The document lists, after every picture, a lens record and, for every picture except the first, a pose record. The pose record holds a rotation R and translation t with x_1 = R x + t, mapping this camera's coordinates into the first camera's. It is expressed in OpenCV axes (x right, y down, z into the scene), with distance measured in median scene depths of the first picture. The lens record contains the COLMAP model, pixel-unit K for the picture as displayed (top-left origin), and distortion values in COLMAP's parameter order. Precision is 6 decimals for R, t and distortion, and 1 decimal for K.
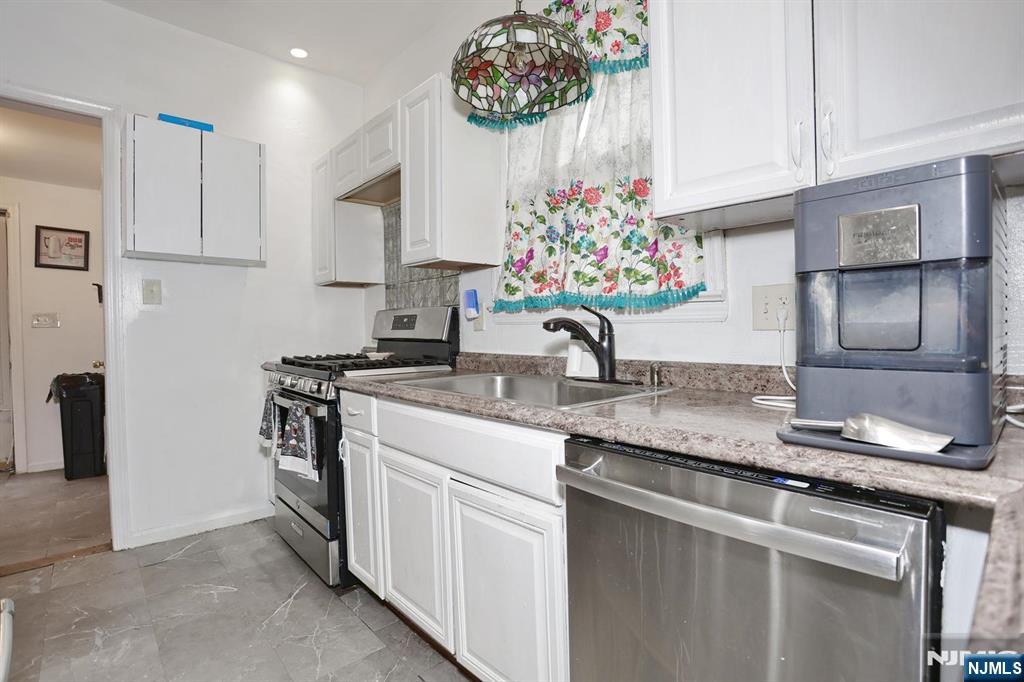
lens RADIAL K [[495.3, 0, 507.5], [0, 495.3, 338.7], [0, 0, 1]] dist [-0.070885, 0.027109]
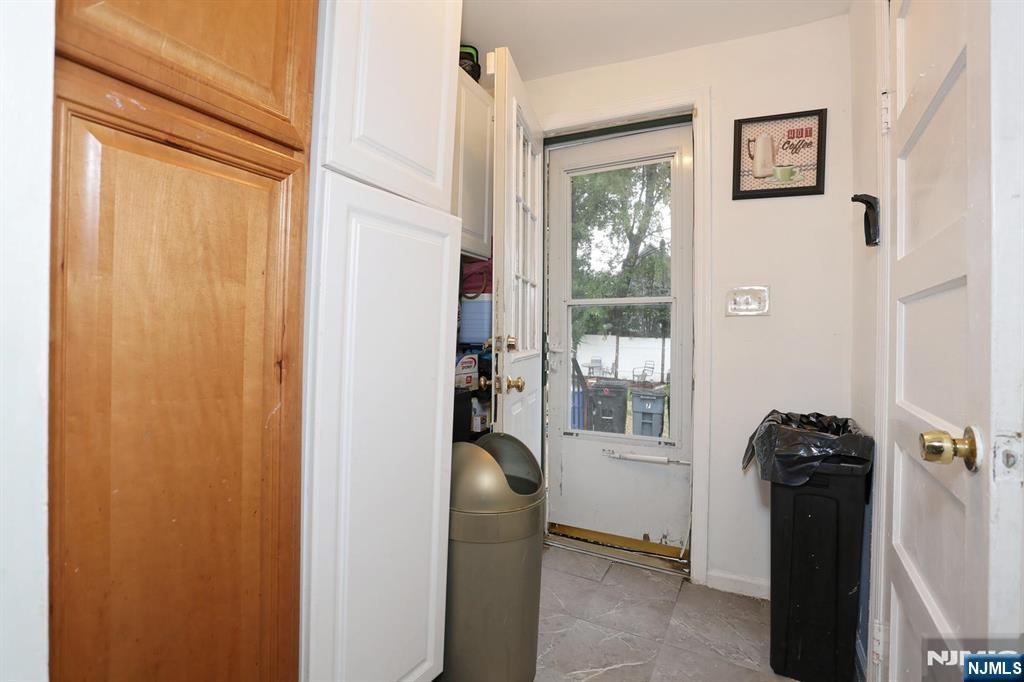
lens RADIAL K [[495.3, 0, 507.5], [0, 495.3, 338.7], [0, 0, 1]] dist [-0.070885, 0.027109]
pose [[0.361845, 0.020091, -0.932022, -1.188682], [-0.029038, 0.999526, 0.010272, 0.006456], [0.931786, 0.023347, 0.362257, 1.173997]]
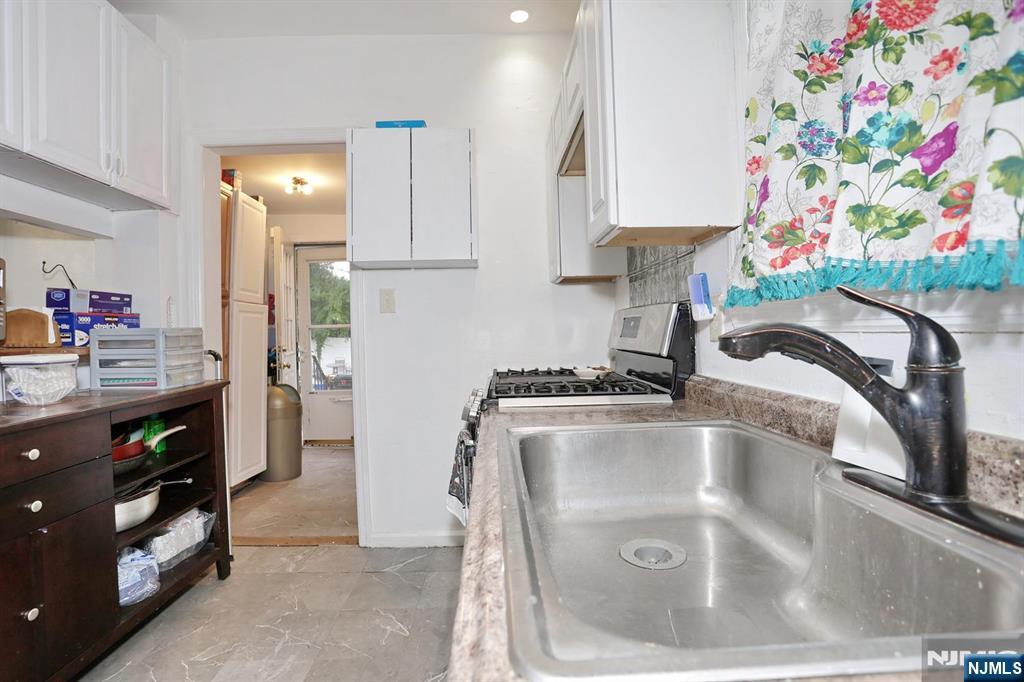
lens RADIAL K [[495.3, 0, 507.5], [0, 495.3, 338.7], [0, 0, 1]] dist [-0.070885, 0.027109]
pose [[0.764527, 0.000491, -0.644591, 0.159775], [0.002346, 0.999991, 0.003545, -0.026719], [0.644587, -0.004222, 0.764519, 0.472040]]
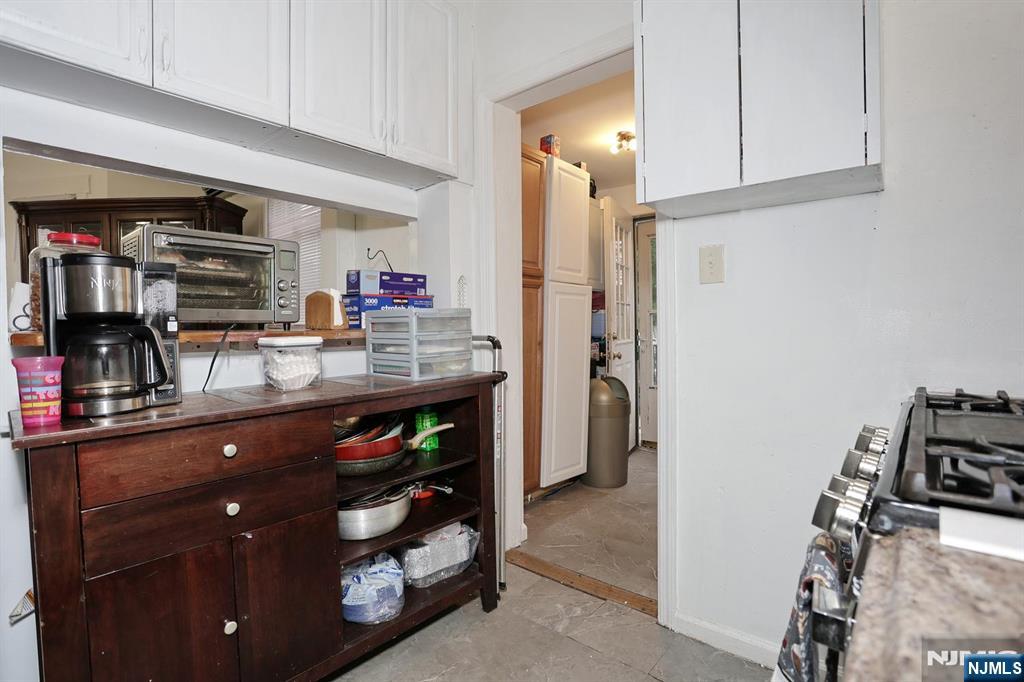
lens RADIAL K [[495.3, 0, 507.5], [0, 495.3, 338.7], [0, 0, 1]] dist [-0.070885, 0.027109]
pose [[0.137141, 0.027009, -0.990183, -0.159001], [-0.003733, 0.999635, 0.026750, -0.016967], [0.990544, 0.000028, 0.137192, 0.822096]]
